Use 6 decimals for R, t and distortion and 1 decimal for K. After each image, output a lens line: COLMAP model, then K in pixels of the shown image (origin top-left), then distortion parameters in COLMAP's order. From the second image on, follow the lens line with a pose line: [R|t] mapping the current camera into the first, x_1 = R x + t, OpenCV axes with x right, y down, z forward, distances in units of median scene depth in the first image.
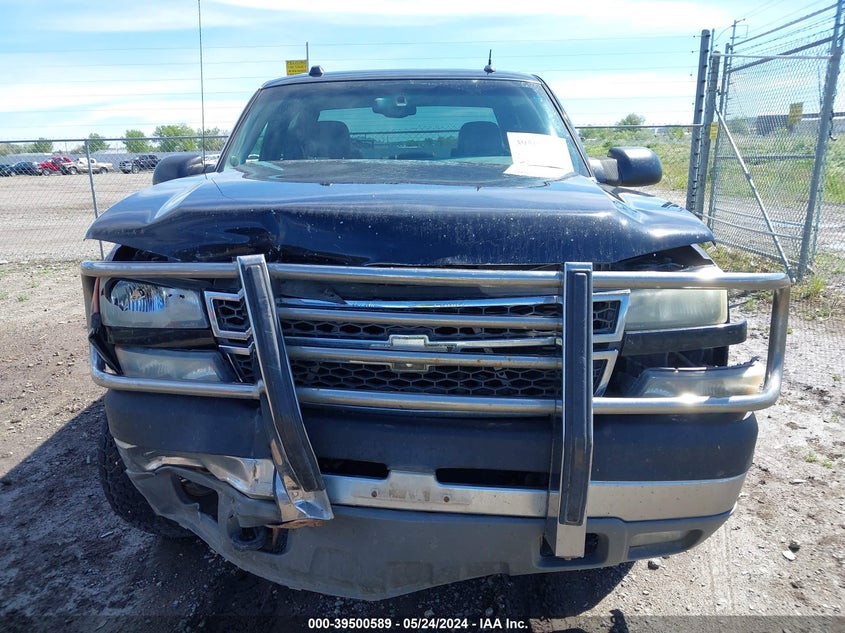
lens RADIAL K [[740.6, 0, 422.5], [0, 740.6, 316.5], [0, 0, 1]] dist [-0.118499, -0.003835]
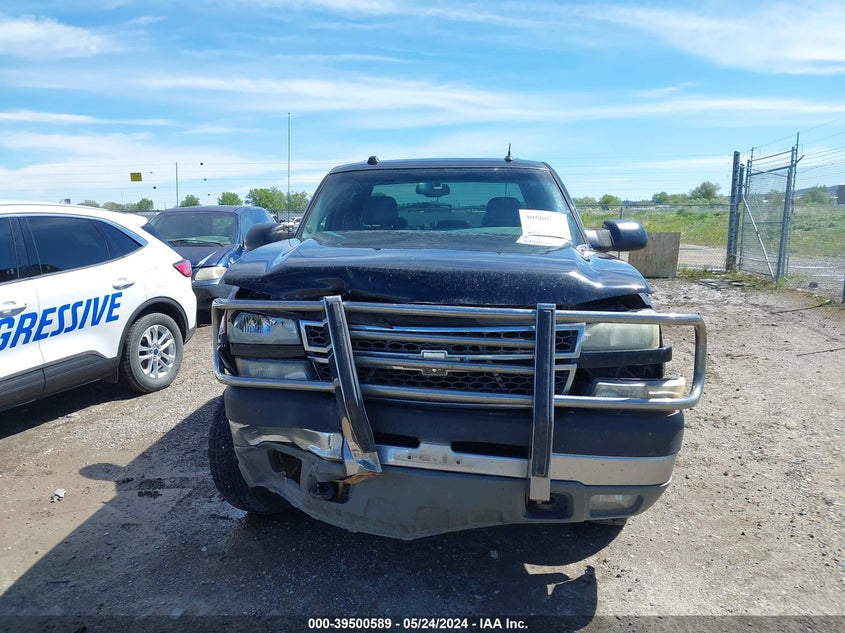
lens RADIAL K [[740.6, 0, 422.5], [0, 740.6, 316.5], [0, 0, 1]] dist [-0.118499, -0.003835]
pose [[0.998134, 0.016271, -0.058857, 0.042631], [-0.020983, 0.996546, -0.080348, 0.075372], [0.057347, 0.081433, 0.995028, -0.493232]]
